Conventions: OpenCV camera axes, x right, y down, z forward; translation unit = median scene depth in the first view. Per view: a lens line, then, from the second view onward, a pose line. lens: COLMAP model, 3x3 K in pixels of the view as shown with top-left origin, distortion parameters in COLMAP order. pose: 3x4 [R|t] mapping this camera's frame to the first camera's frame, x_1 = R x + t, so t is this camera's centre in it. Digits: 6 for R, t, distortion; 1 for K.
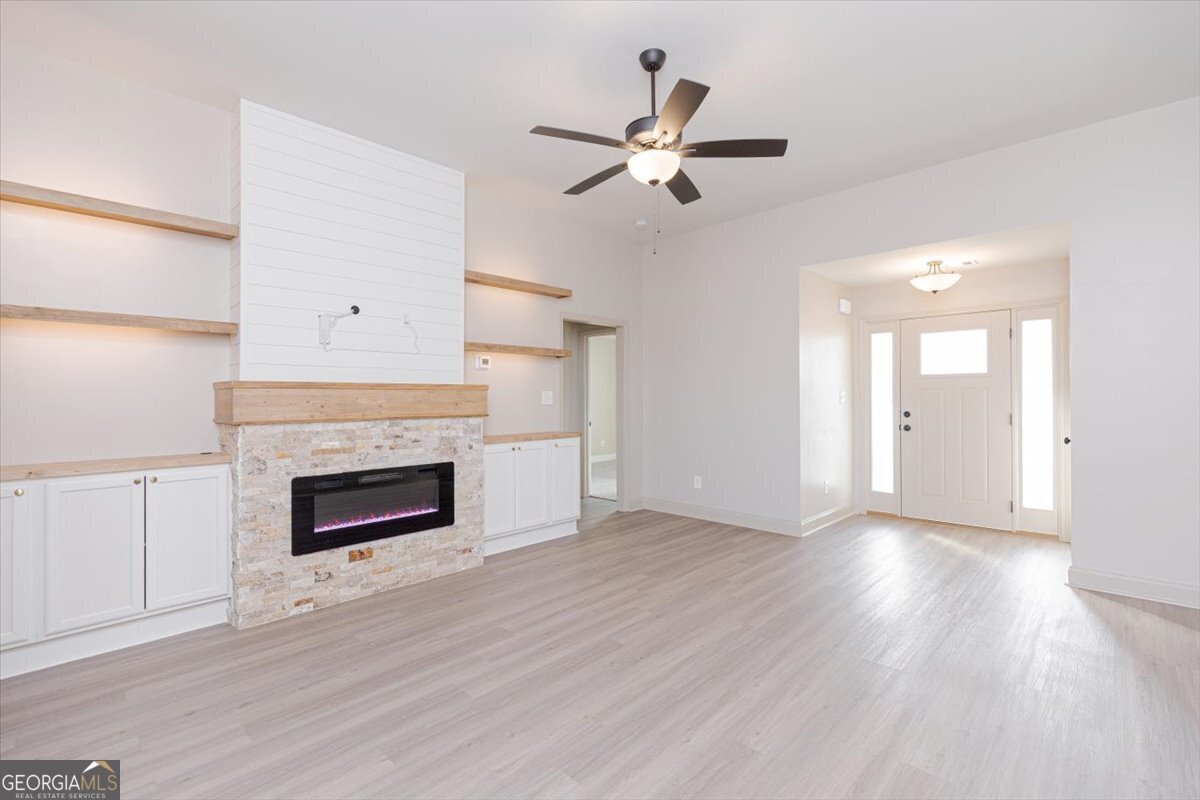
lens RADIAL K [[549.4, 0, 611.5], [0, 549.4, 396.6], [0, 0, 1]] dist [0.017954, -0.000489]
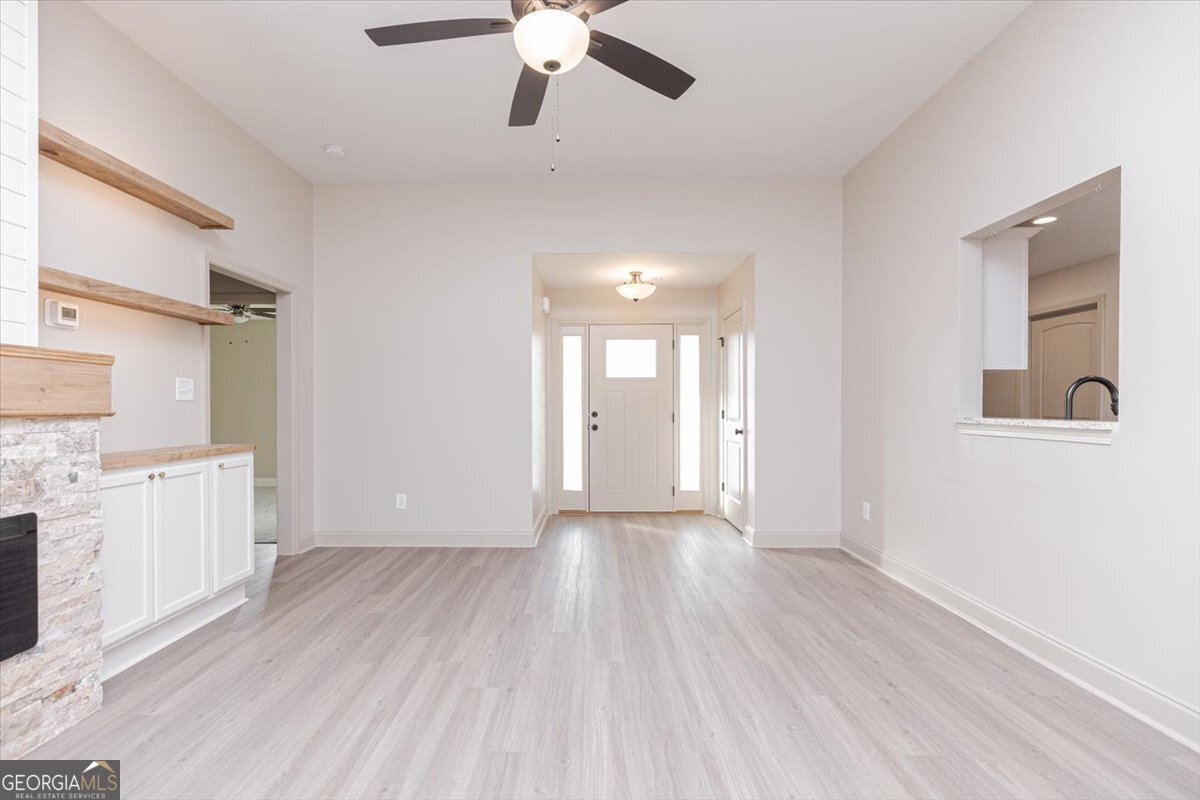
lens RADIAL K [[549.4, 0, 595.9], [0, 549.4, 412.3], [0, 0, 1]] dist [0.017954, -0.000489]
pose [[0.740305, -0.004113, 0.672259, -0.220078], [-0.002121, 0.999962, 0.008453, 0.023965], [-0.672268, -0.007684, 0.740268, 0.282316]]
